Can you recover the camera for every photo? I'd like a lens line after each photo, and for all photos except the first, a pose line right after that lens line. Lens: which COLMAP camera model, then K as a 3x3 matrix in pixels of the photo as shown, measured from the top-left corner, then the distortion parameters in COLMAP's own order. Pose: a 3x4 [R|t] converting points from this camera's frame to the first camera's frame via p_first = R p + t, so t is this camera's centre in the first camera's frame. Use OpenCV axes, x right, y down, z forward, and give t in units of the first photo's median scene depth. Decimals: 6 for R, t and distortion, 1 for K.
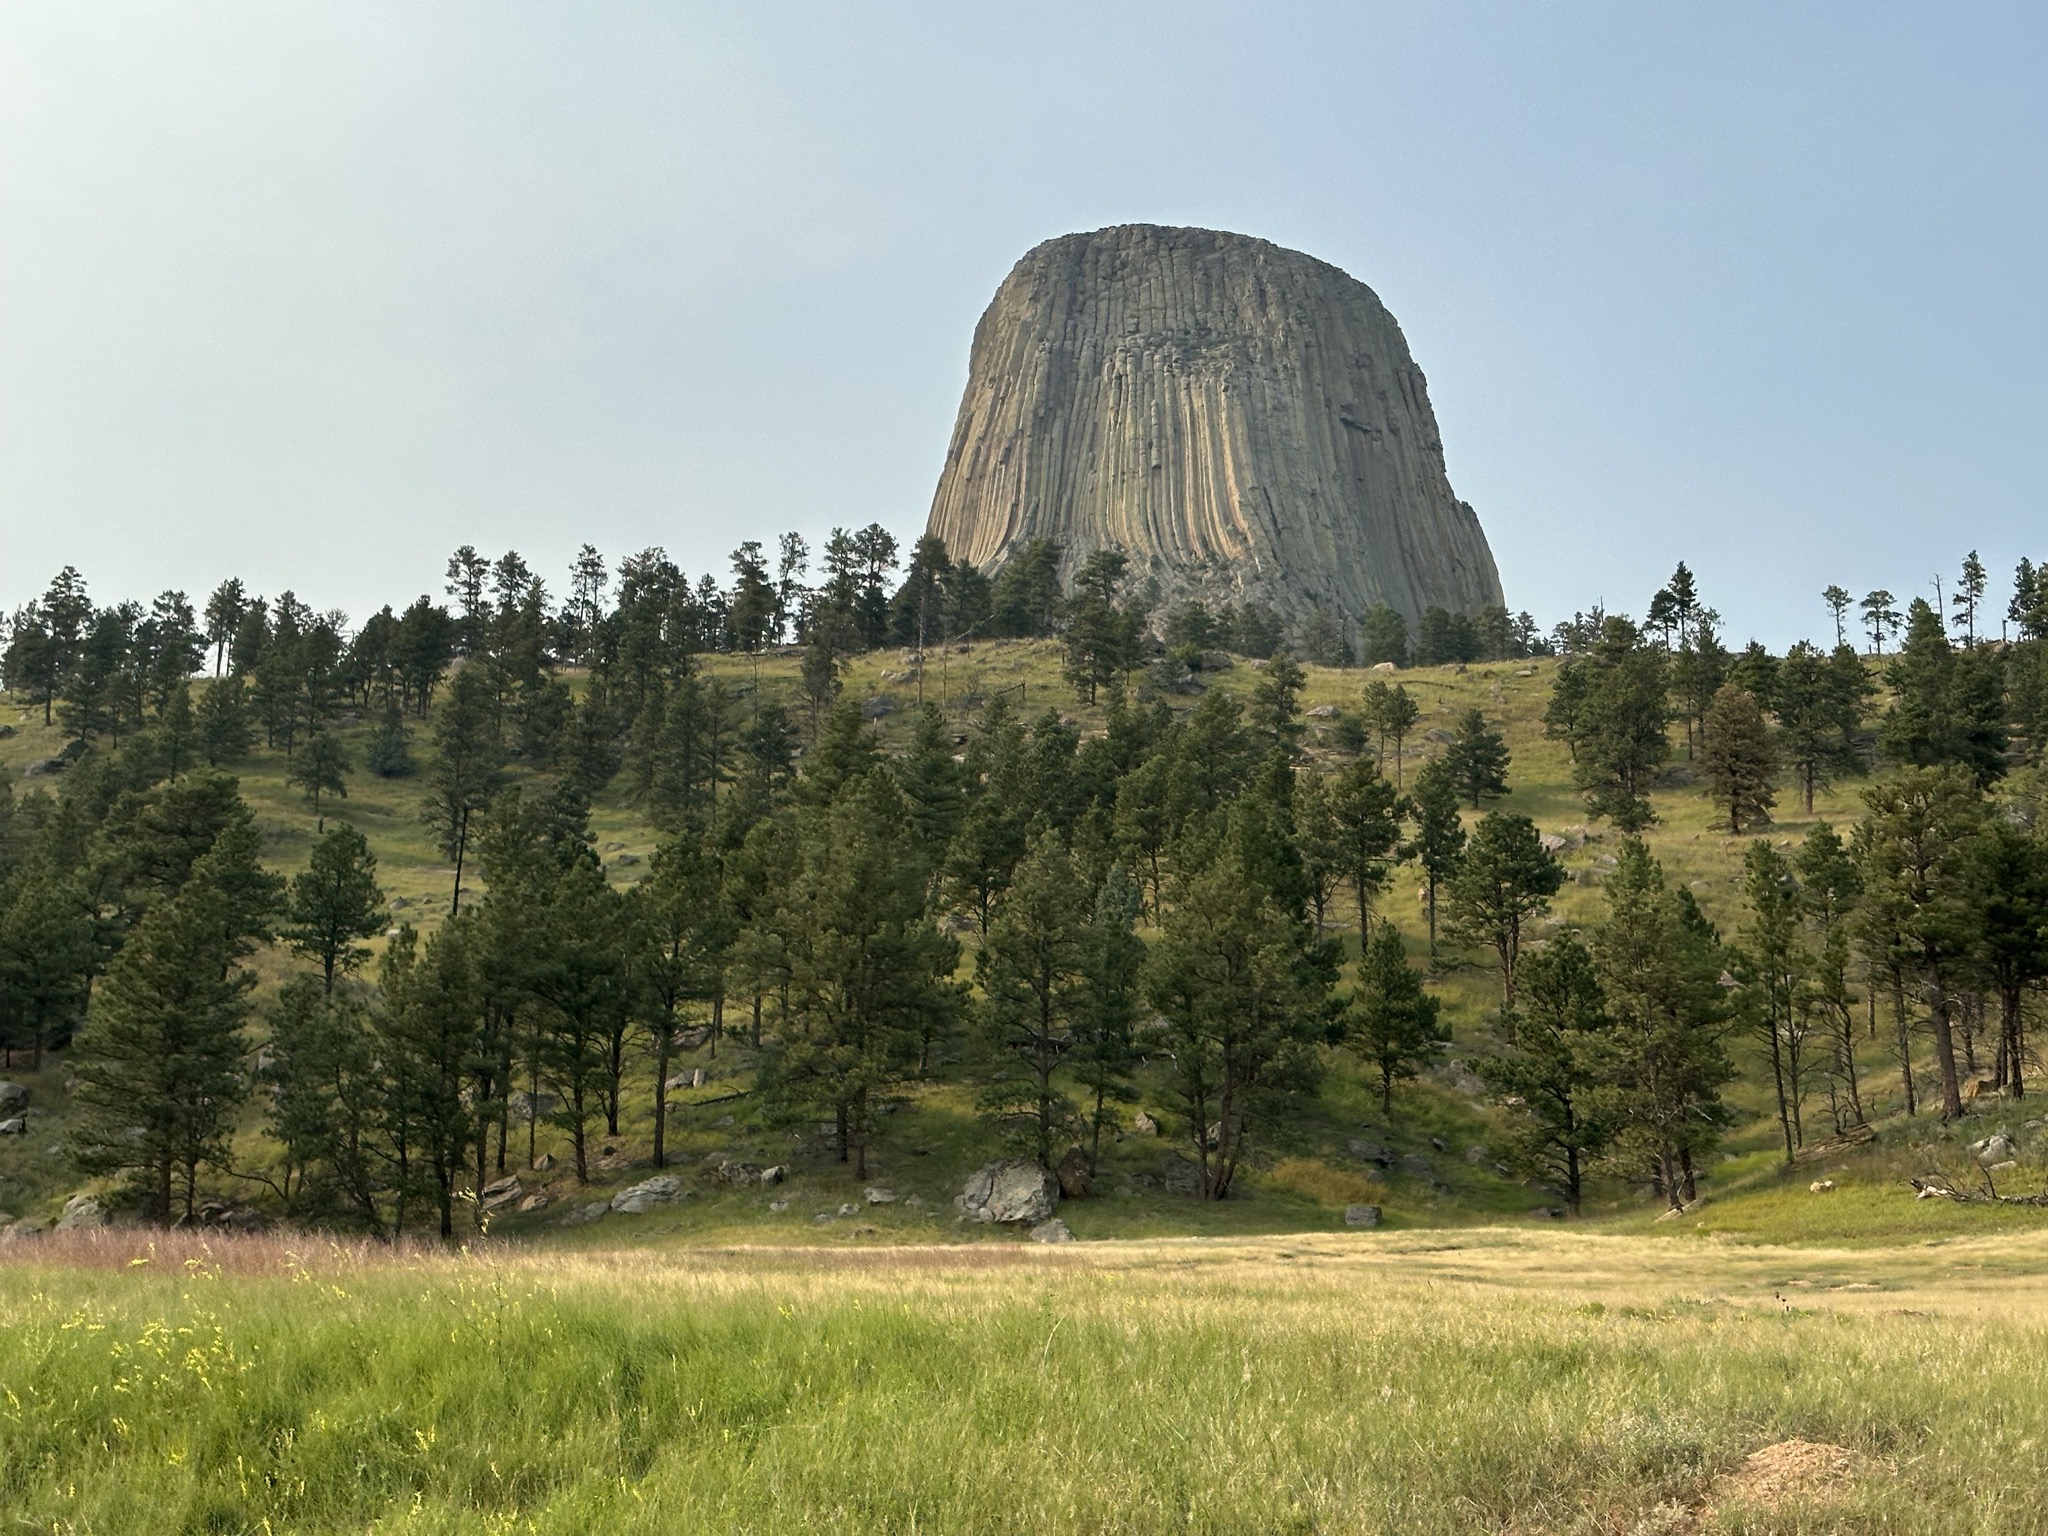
lens RADIAL K [[1736.6, 0, 1024.0], [0, 1736.6, 768.0], [0, 0, 1]] dist [0.075589, 0.000365]
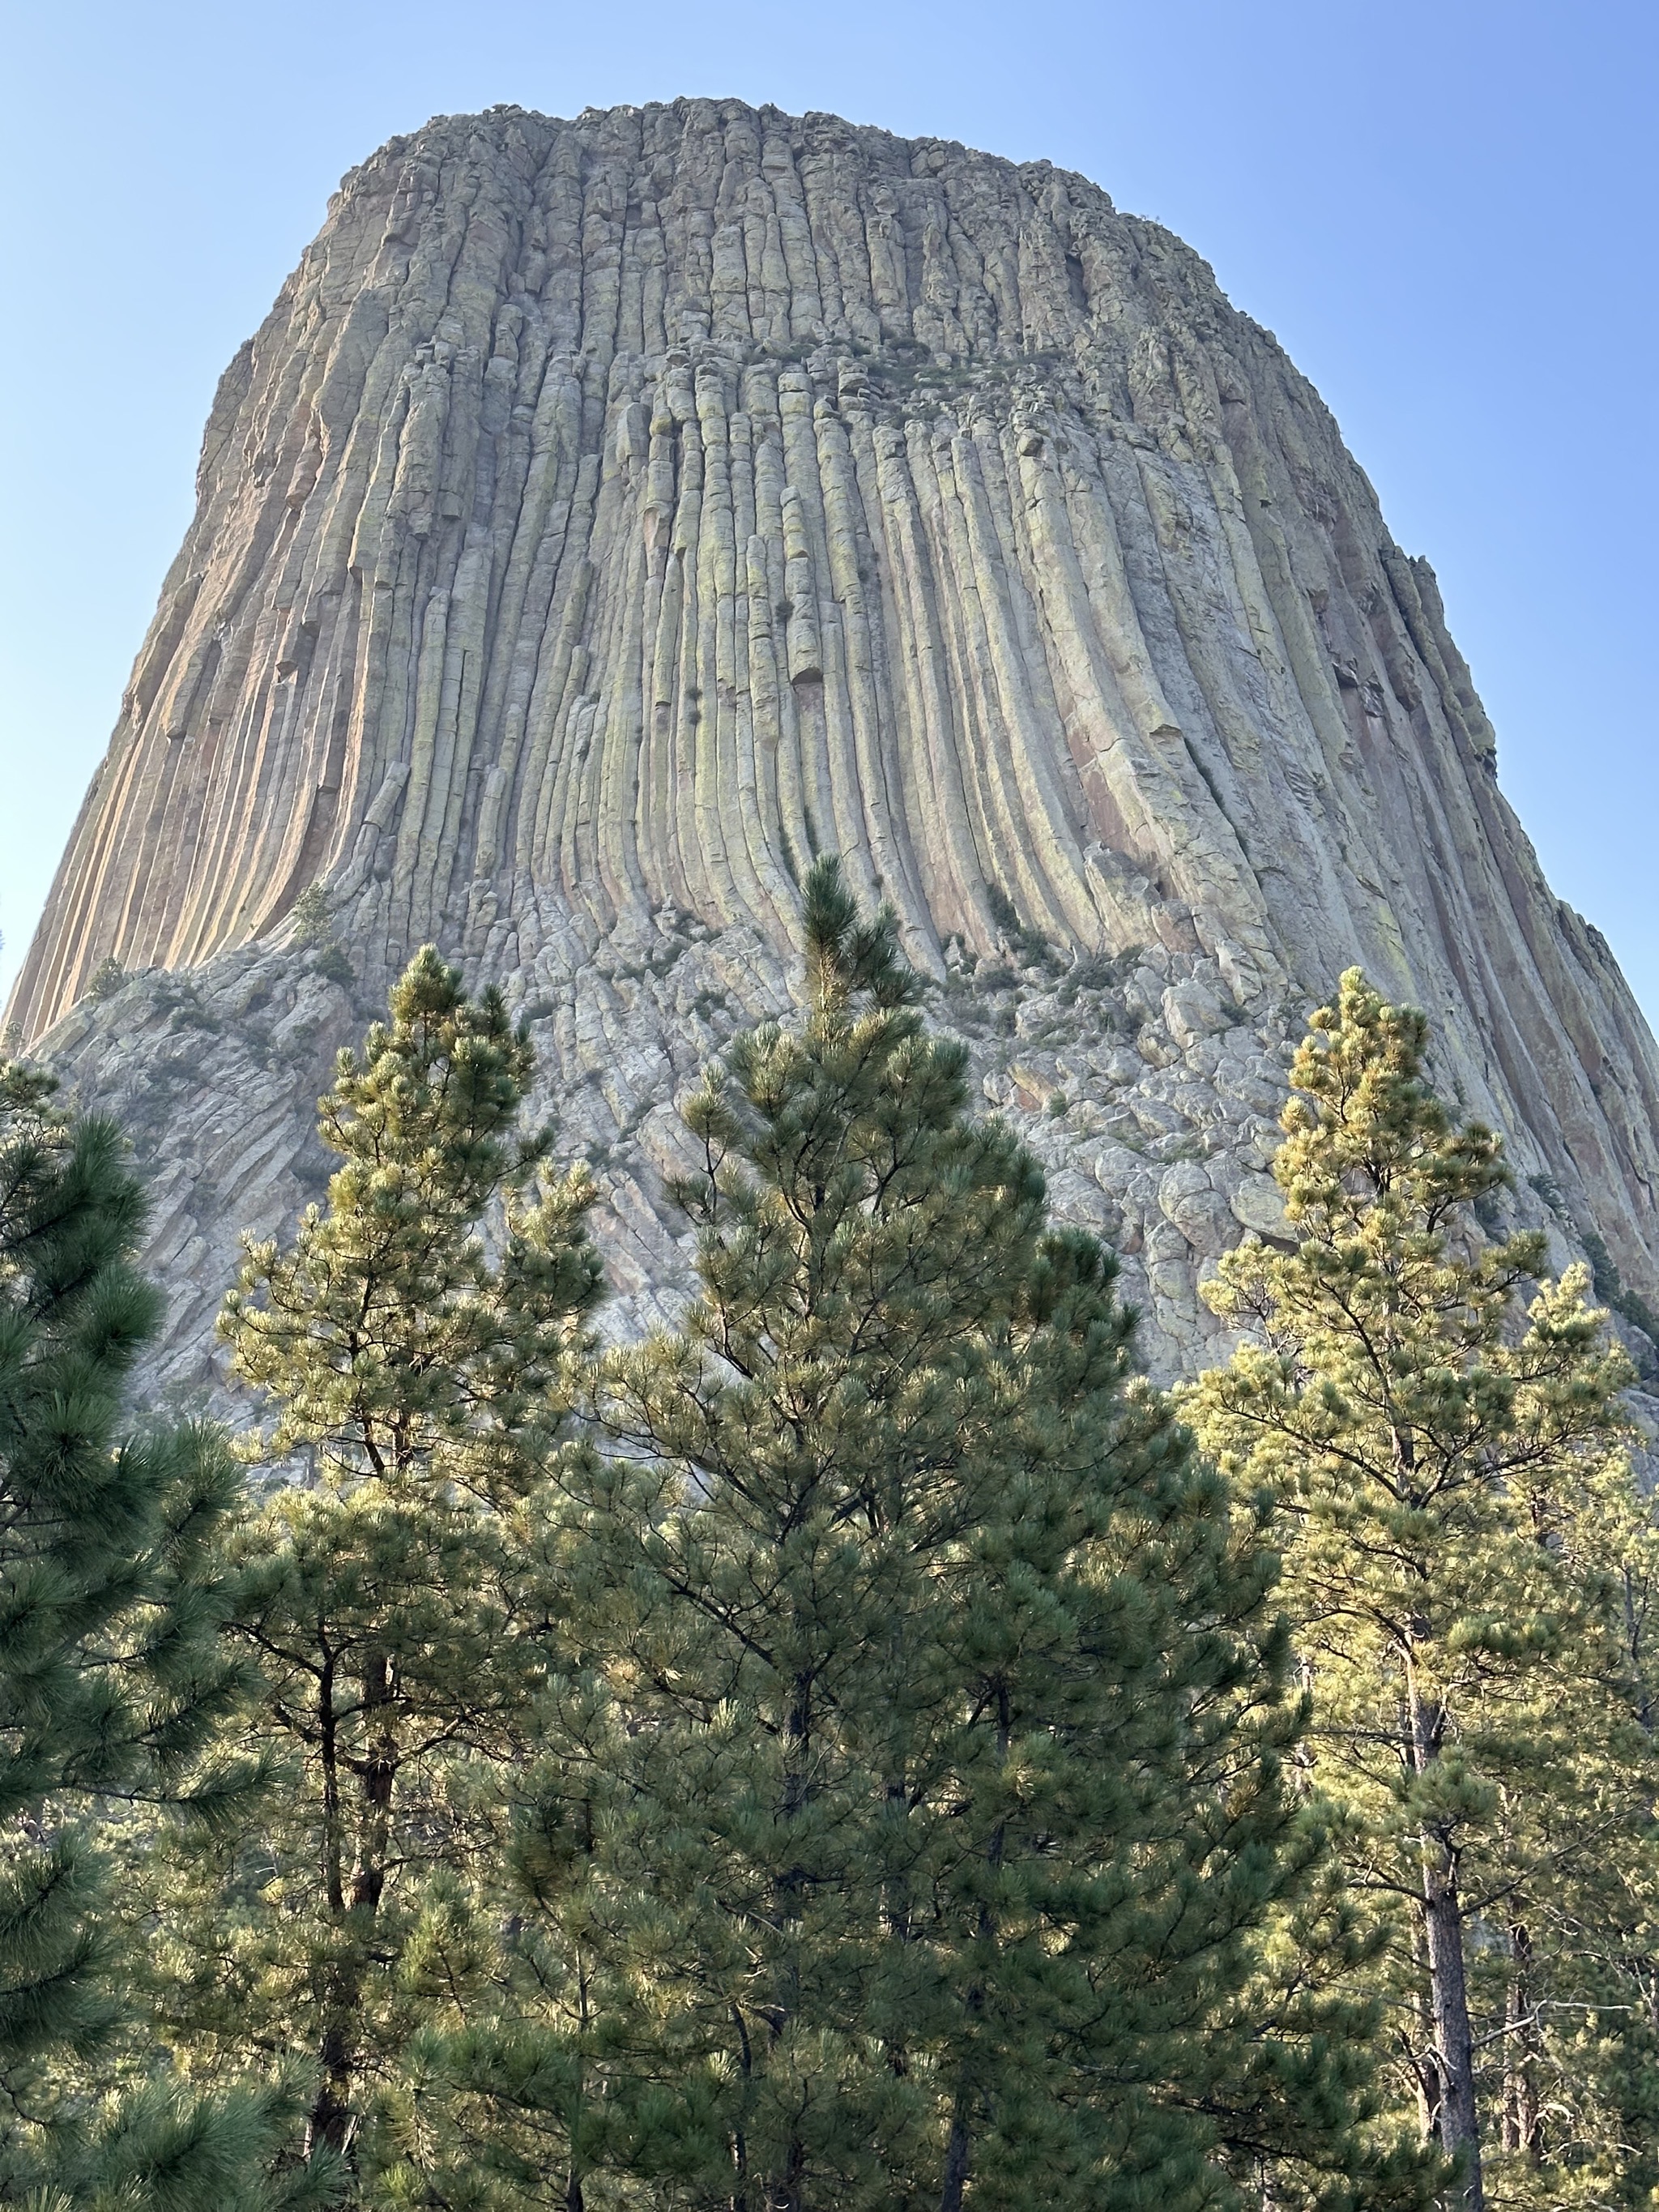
lens RADIAL K [[3221.0, 0, 829.5], [0, 3221.0, 1106.0], [0, 0, 1]] dist [0.024767, 0.013598]
pose [[0.985357, 0.044306, 0.164649, -0.008858], [-0.021479, 0.990211, -0.137915, -0.020397], [-0.169148, 0.132359, 0.976663, 0.435724]]
